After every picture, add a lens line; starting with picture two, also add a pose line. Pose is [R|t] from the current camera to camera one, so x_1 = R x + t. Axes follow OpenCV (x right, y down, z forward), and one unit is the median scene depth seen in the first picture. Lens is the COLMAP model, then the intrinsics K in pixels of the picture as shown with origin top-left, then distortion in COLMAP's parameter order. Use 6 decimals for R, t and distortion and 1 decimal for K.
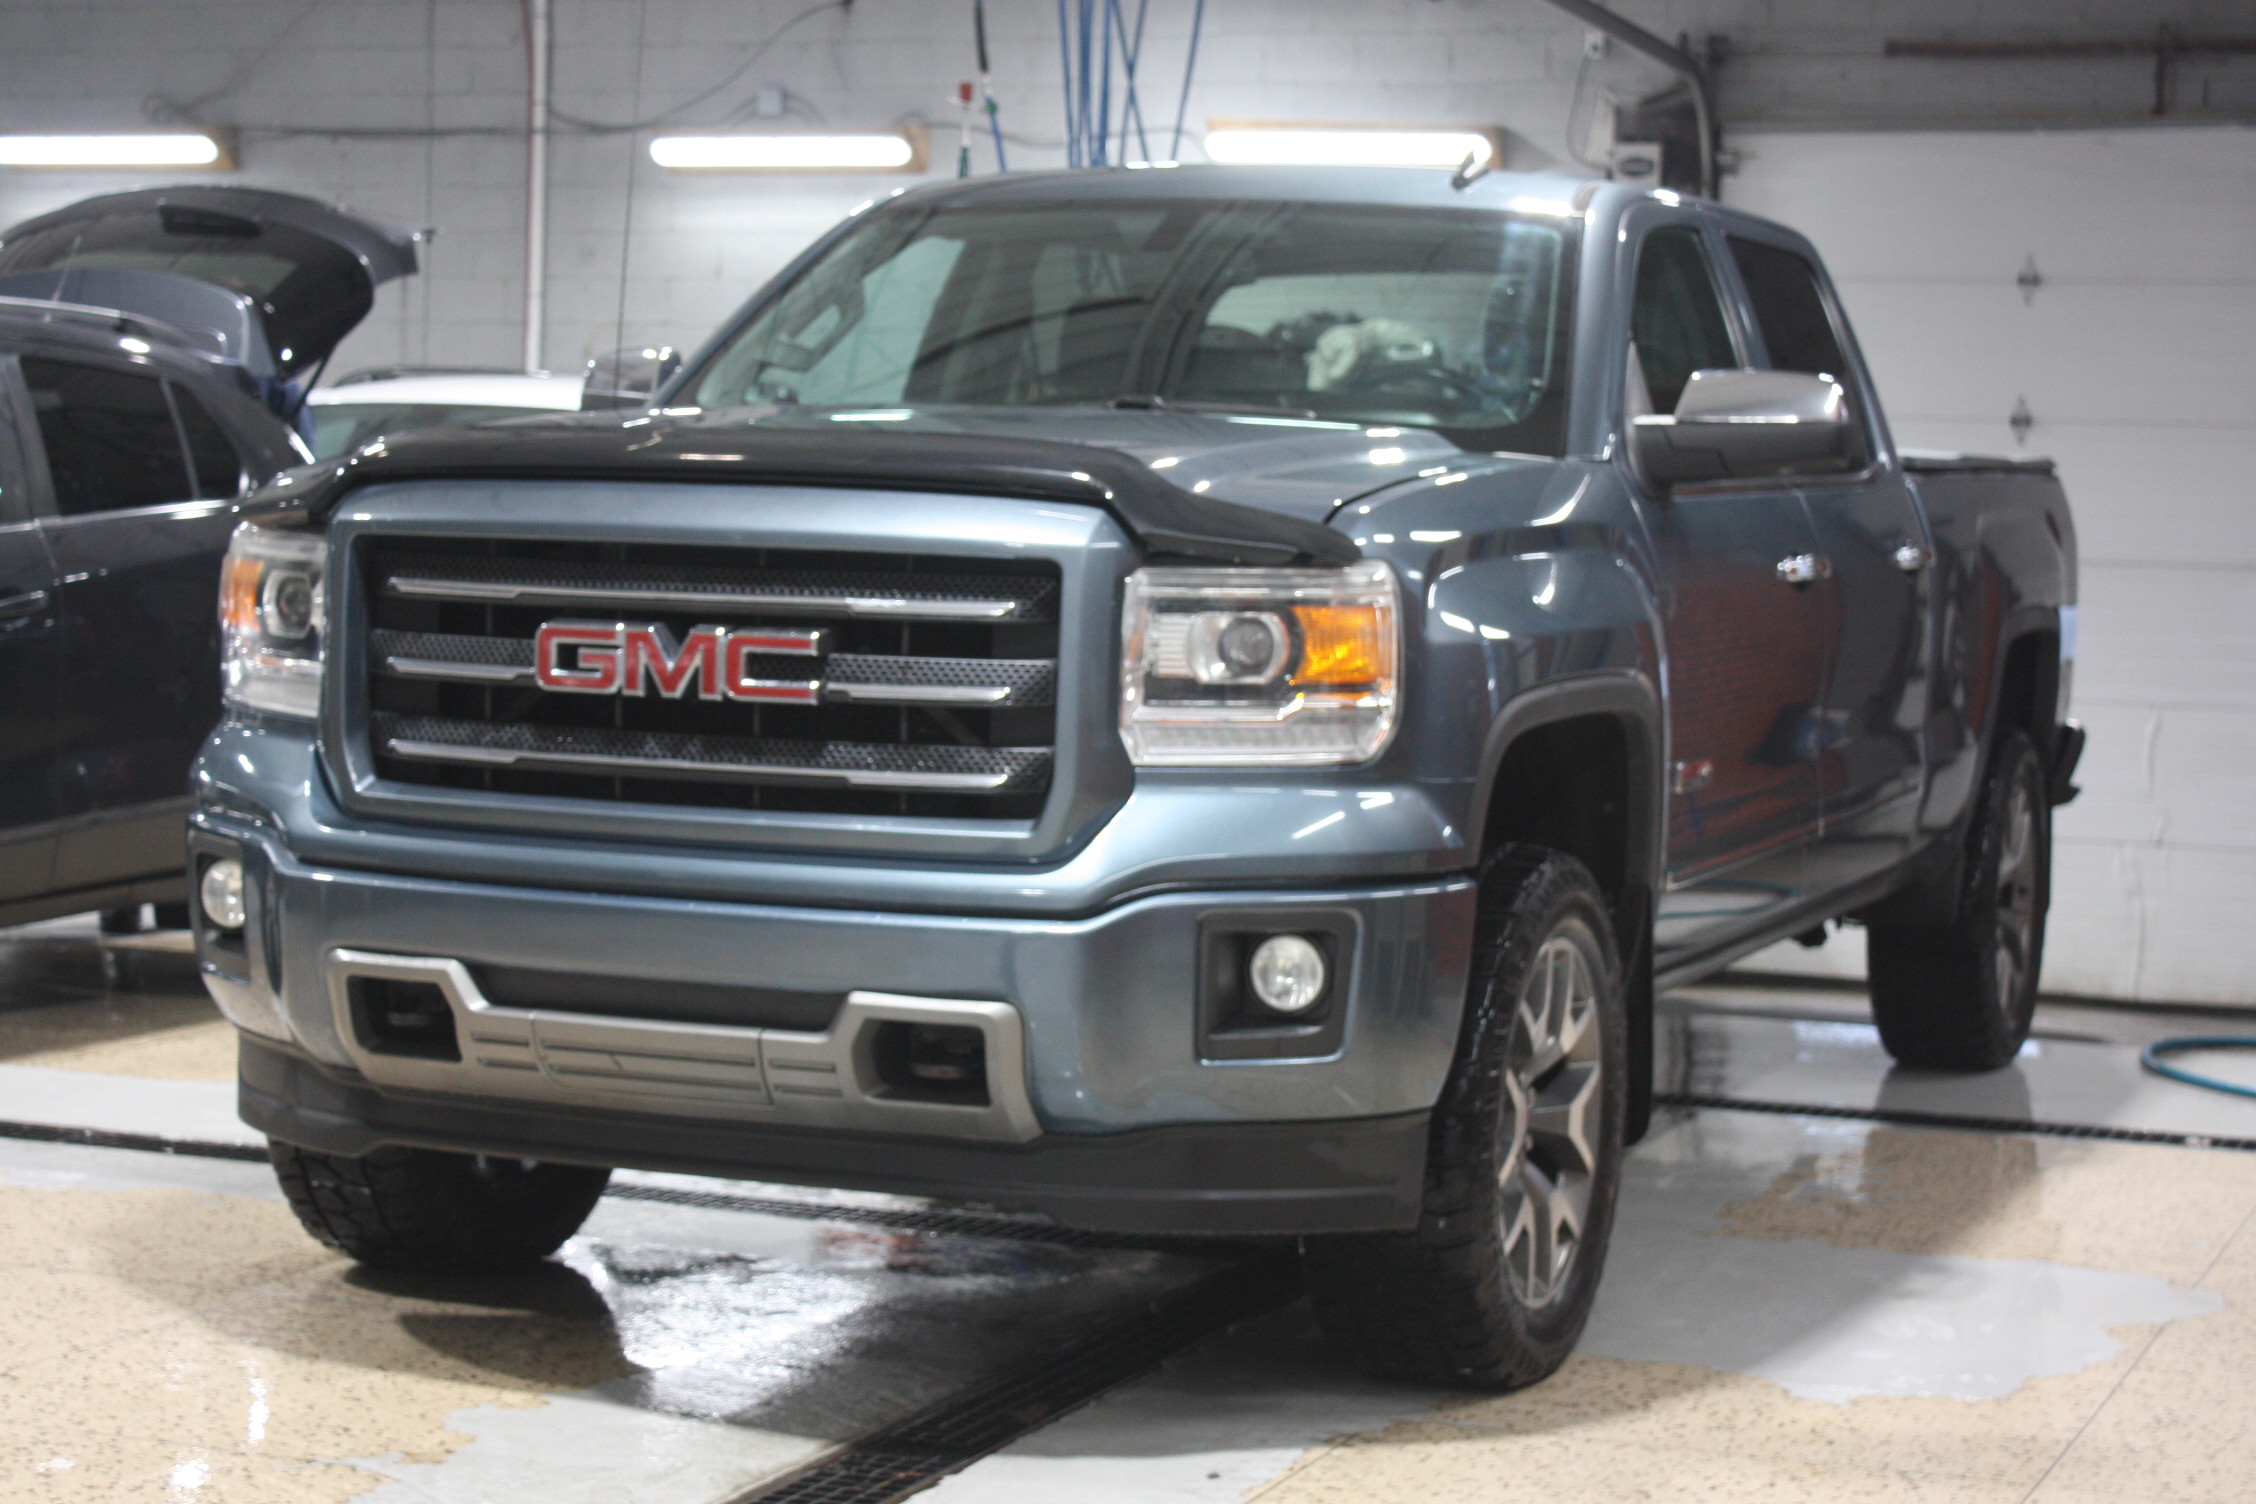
lens RADIAL K [[4337.5, 0, 1128.0], [0, 4337.5, 752.0], [0, 0, 1]] dist [-0.023982, 0.209549]
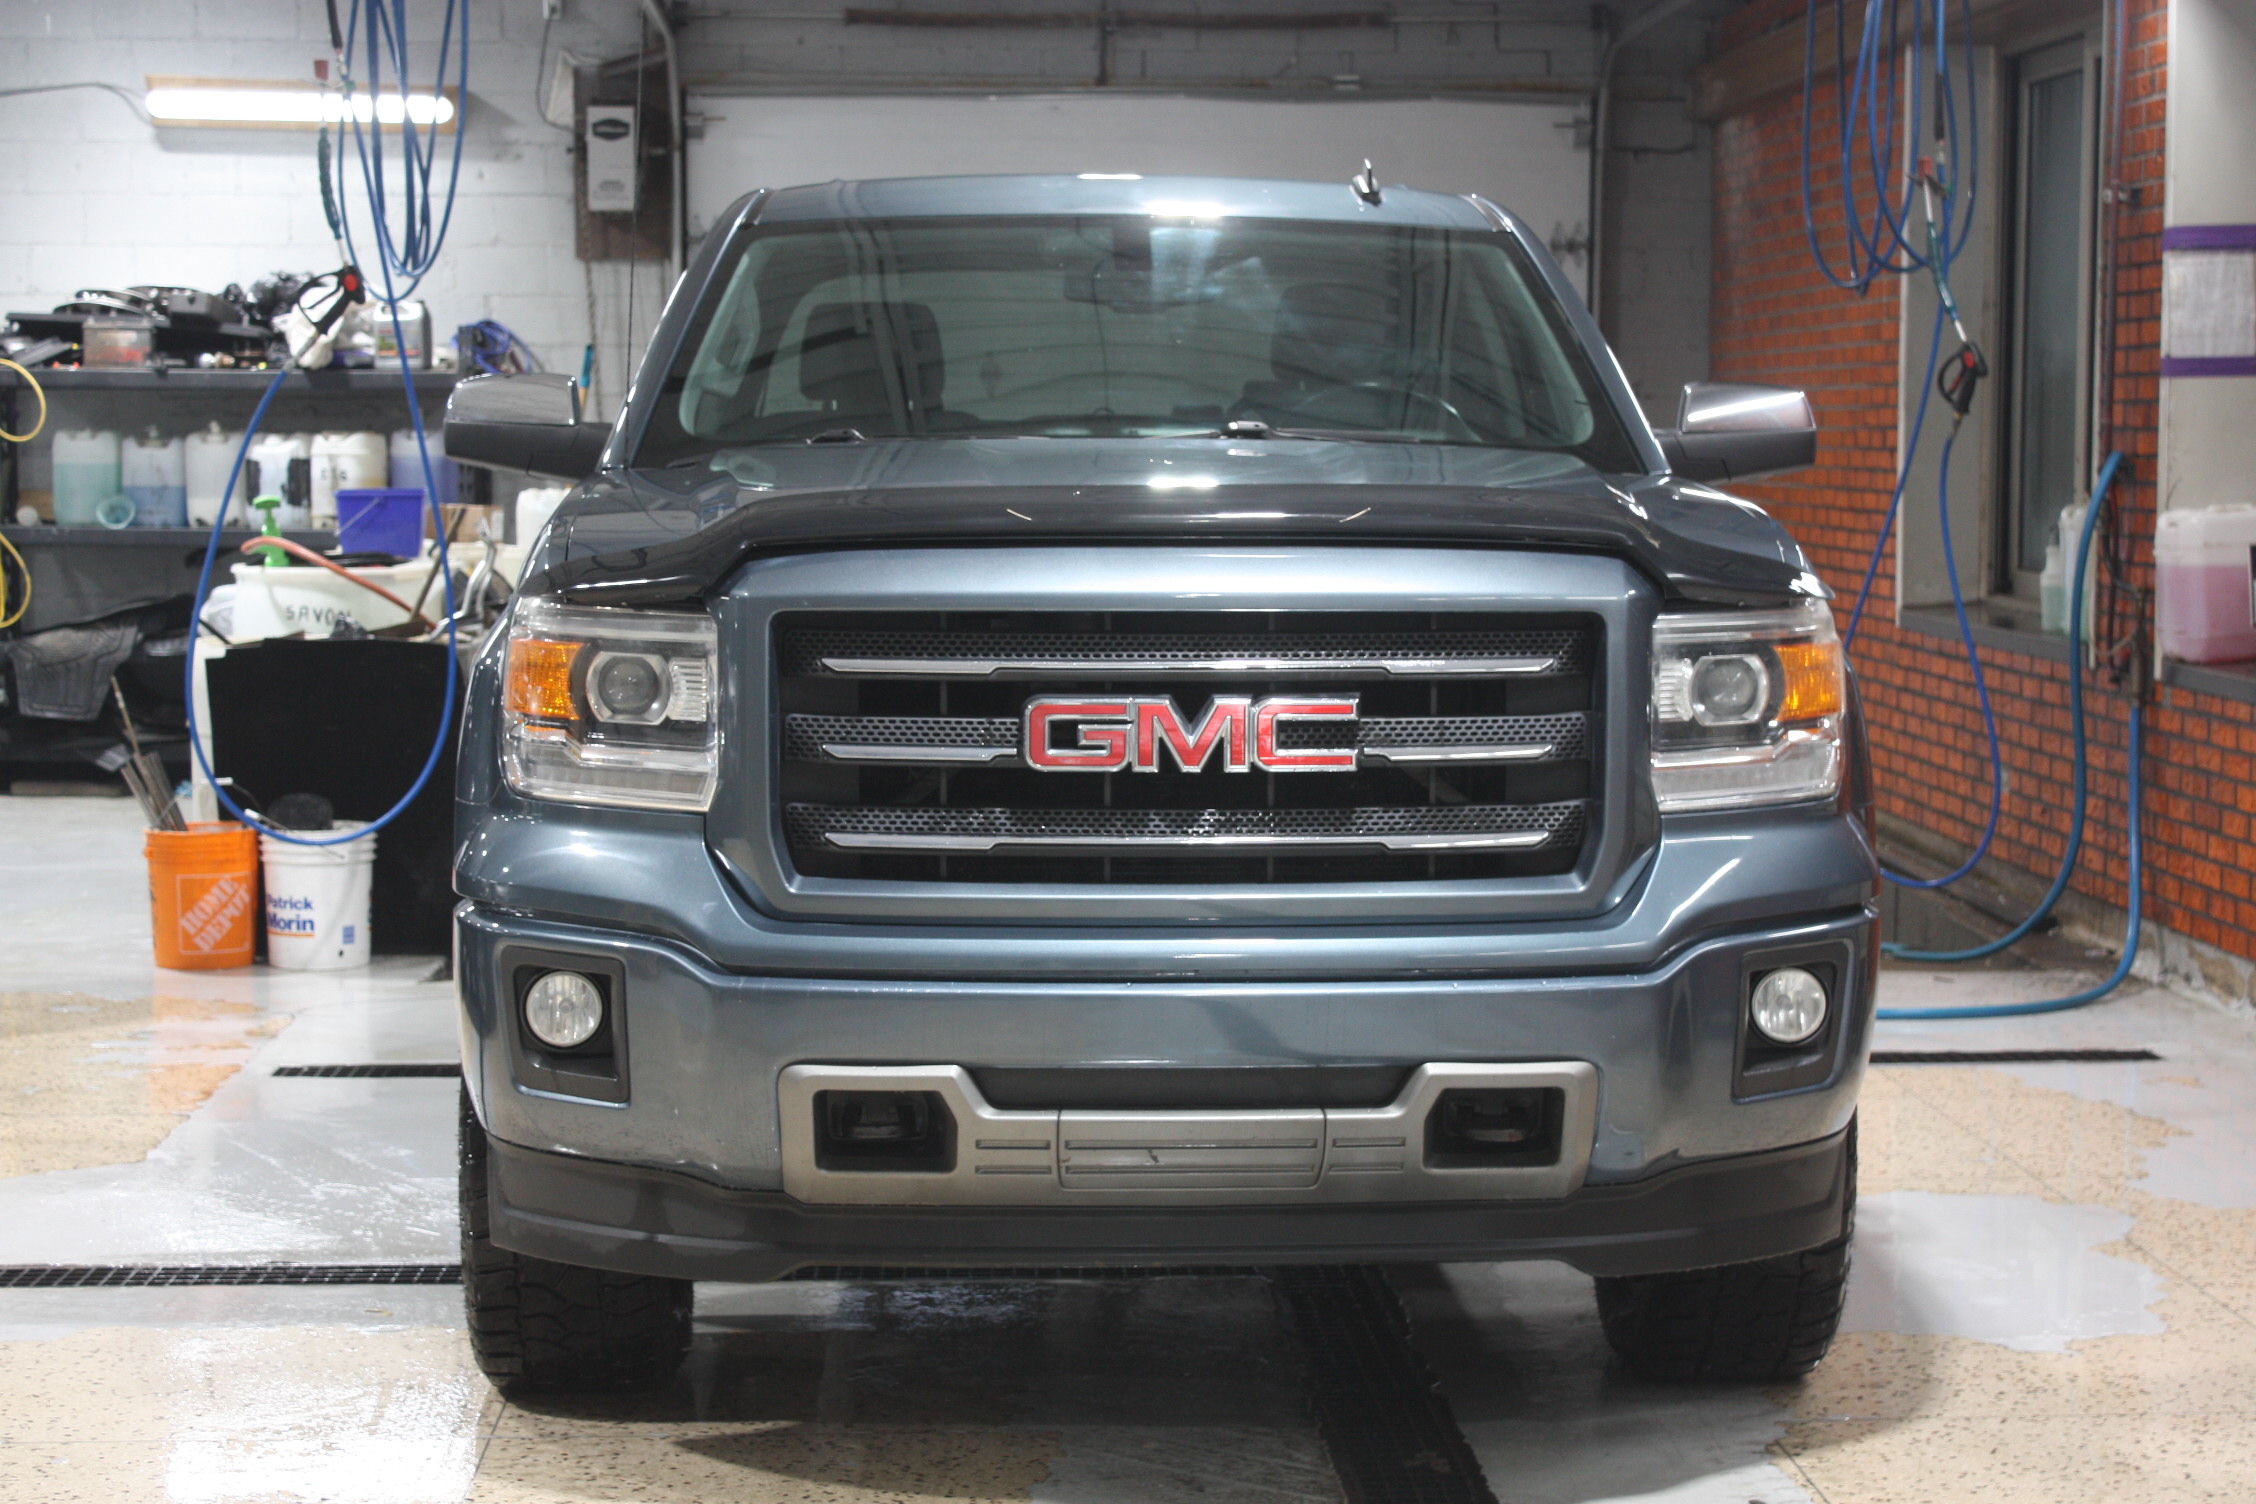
lens RADIAL K [[4086.7, 0, 1127.9], [0, 4086.7, 808.3], [0, 0, 1]] dist [0.014418, -0.068588]
pose [[0.902820, -0.066240, 0.424886, -0.495737], [0.048483, 0.997444, 0.052482, -0.051969], [-0.427277, -0.026782, 0.903724, 0.191689]]
